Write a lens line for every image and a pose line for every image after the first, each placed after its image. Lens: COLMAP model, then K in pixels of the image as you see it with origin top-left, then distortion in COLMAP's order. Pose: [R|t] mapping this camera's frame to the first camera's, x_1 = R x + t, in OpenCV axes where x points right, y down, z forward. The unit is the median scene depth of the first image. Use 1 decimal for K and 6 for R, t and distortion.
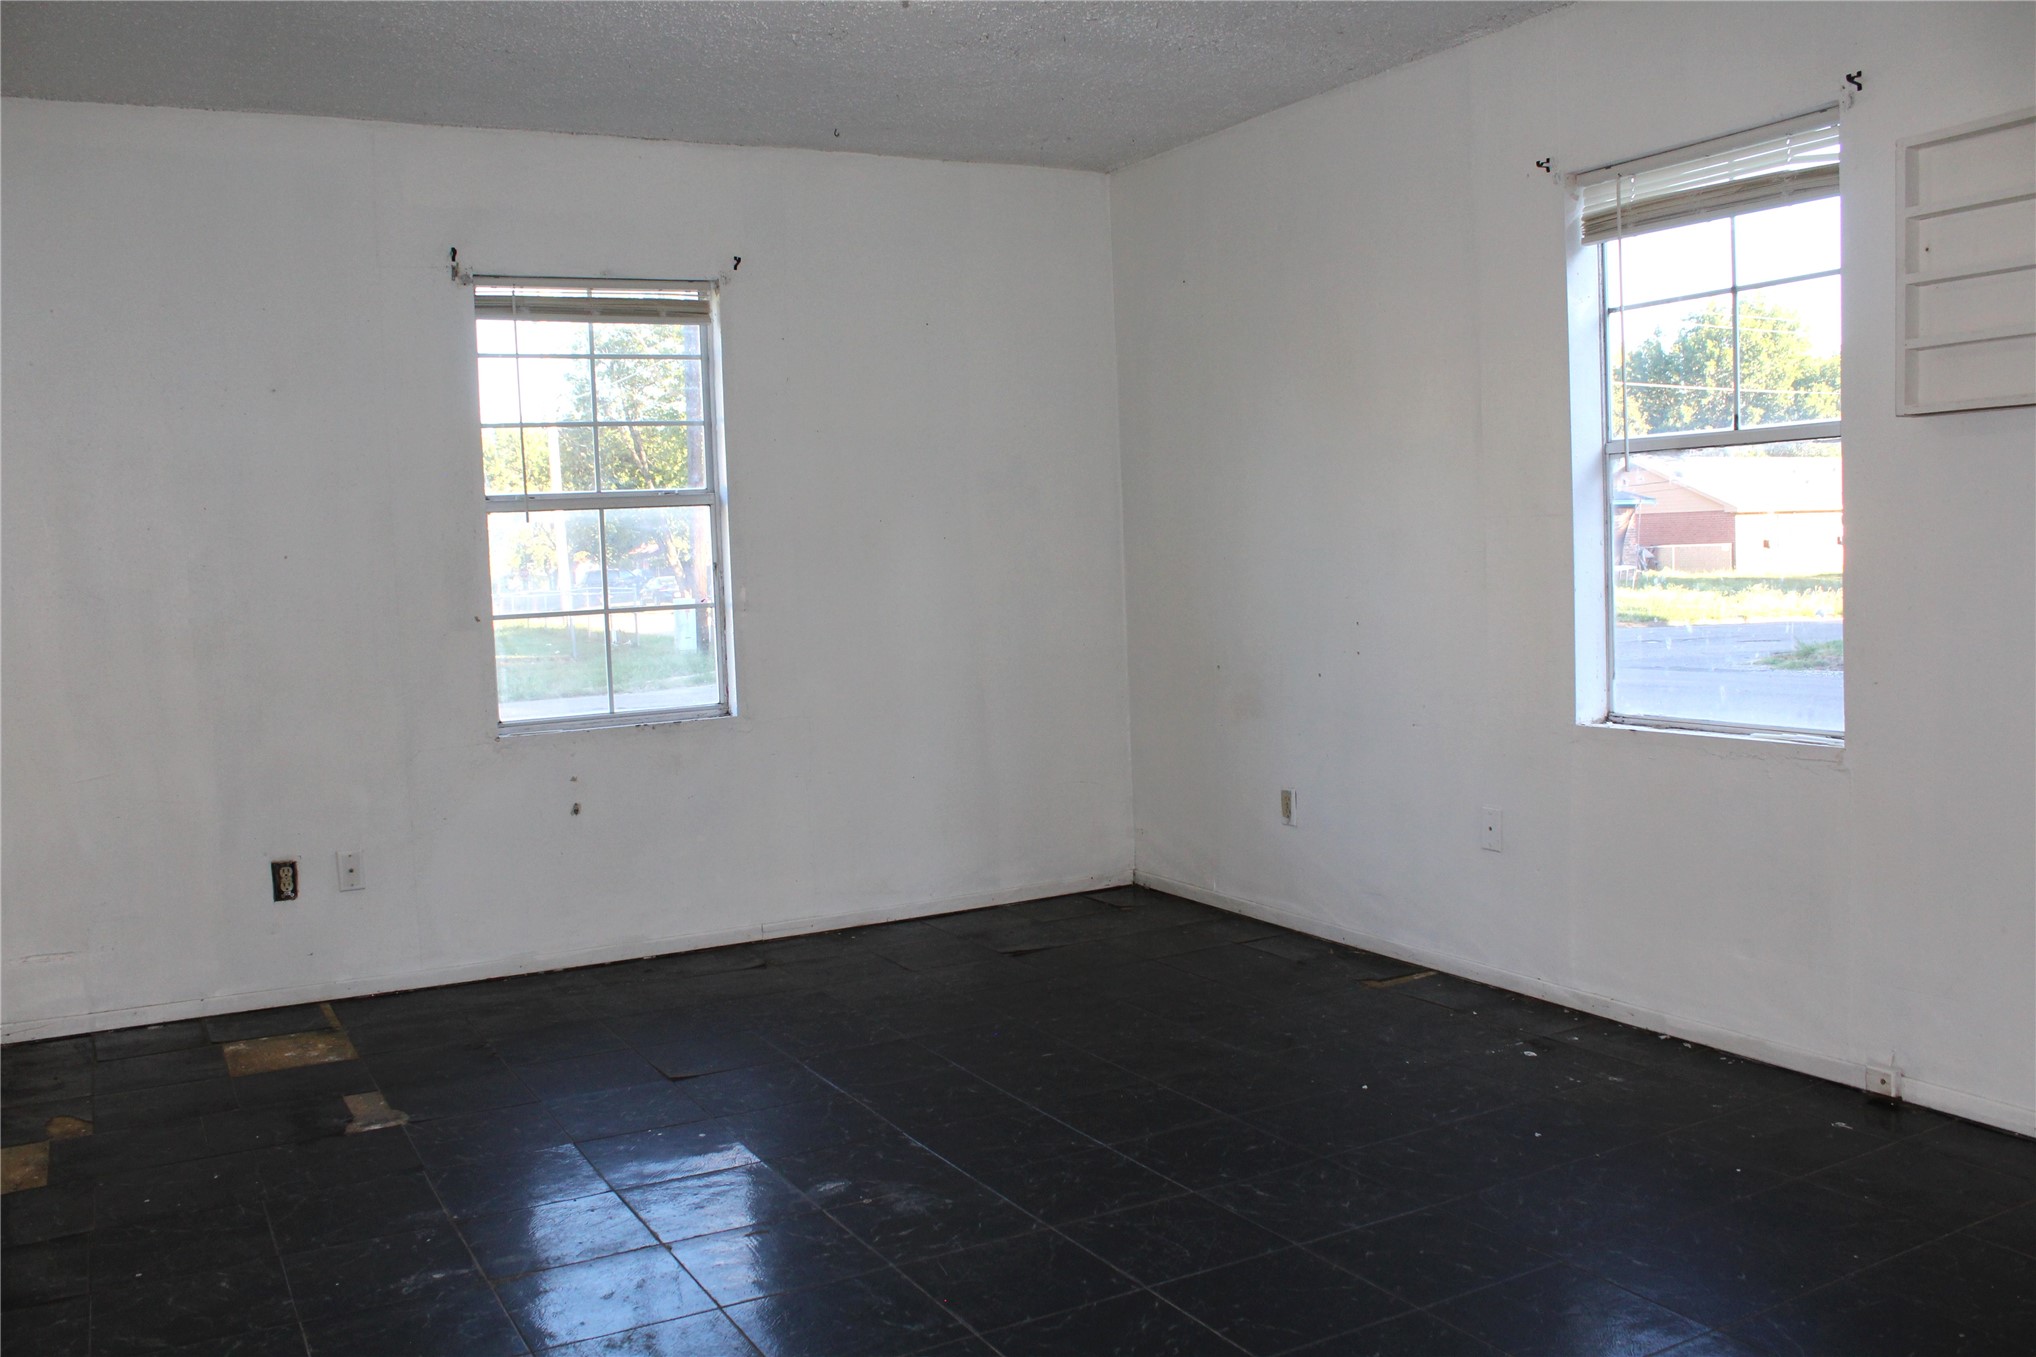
lens RADIAL K [[1703.4, 0, 997.2], [0, 1703.4, 678.0], [0, 0, 1]] dist [-0.167947, 0.149999]
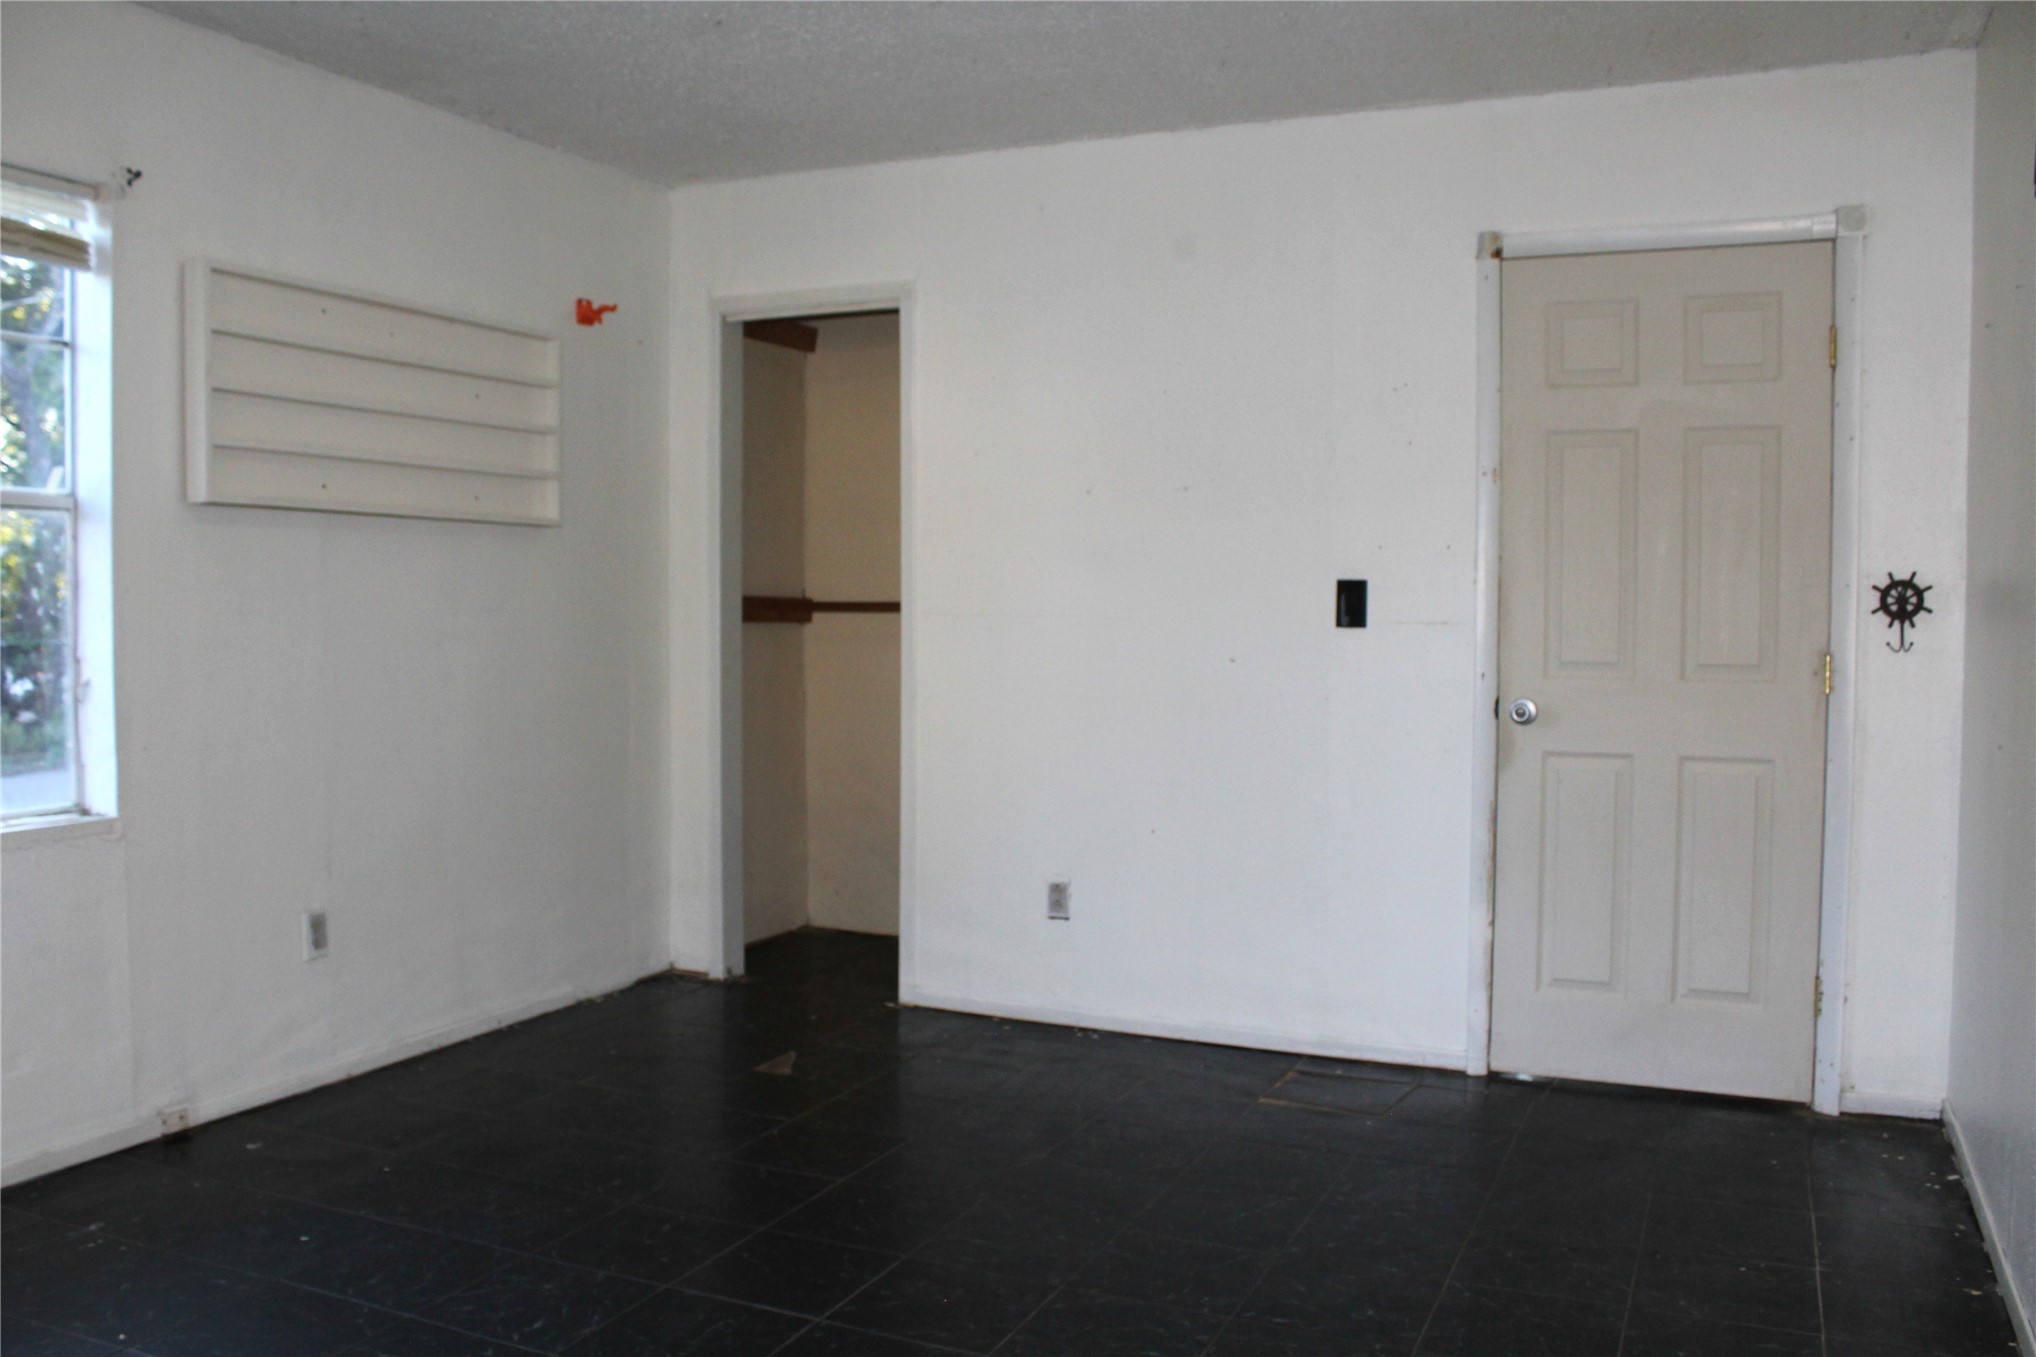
lens RADIAL K [[1703.4, 0, 997.2], [0, 1703.4, 678.0], [0, 0, 1]] dist [-0.167947, 0.149999]
pose [[-0.605138, -0.008516, 0.796075, -0.643235], [0.074314, 0.994973, 0.067134, -0.072902], [-0.792644, 0.099785, -0.601463, 1.208682]]
